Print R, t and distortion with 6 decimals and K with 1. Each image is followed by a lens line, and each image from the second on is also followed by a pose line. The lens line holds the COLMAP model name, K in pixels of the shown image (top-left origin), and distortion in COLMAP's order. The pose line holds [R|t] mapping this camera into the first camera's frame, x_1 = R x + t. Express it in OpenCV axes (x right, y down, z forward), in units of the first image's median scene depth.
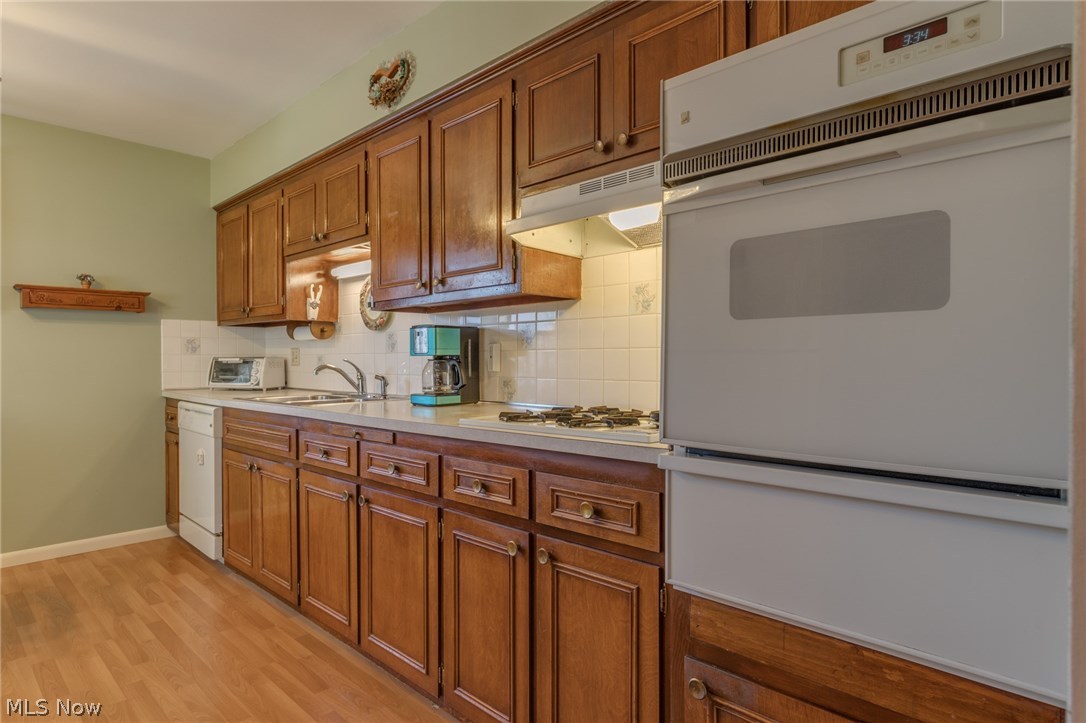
lens RADIAL K [[599.1, 0, 543.0], [0, 599.1, 361.5], [0, 0, 1]] dist [0.001545, -0.000498]
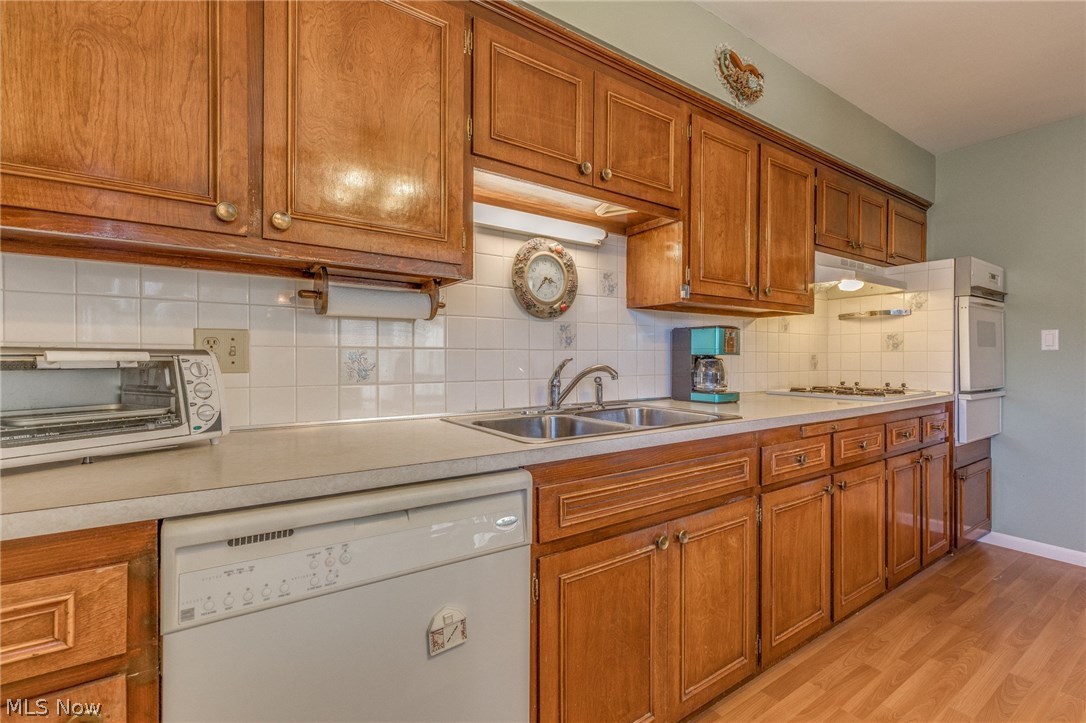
lens RADIAL K [[516.5, 0, 543.0], [0, 516.5, 361.5], [0, 0, 1]] dist [0.001365, 0.020617]
pose [[0.192152, -0.015545, 0.981242, -1.108565], [-0.005025, 0.999846, 0.016824, -0.013394], [-0.981352, -0.008164, 0.192044, 1.118492]]
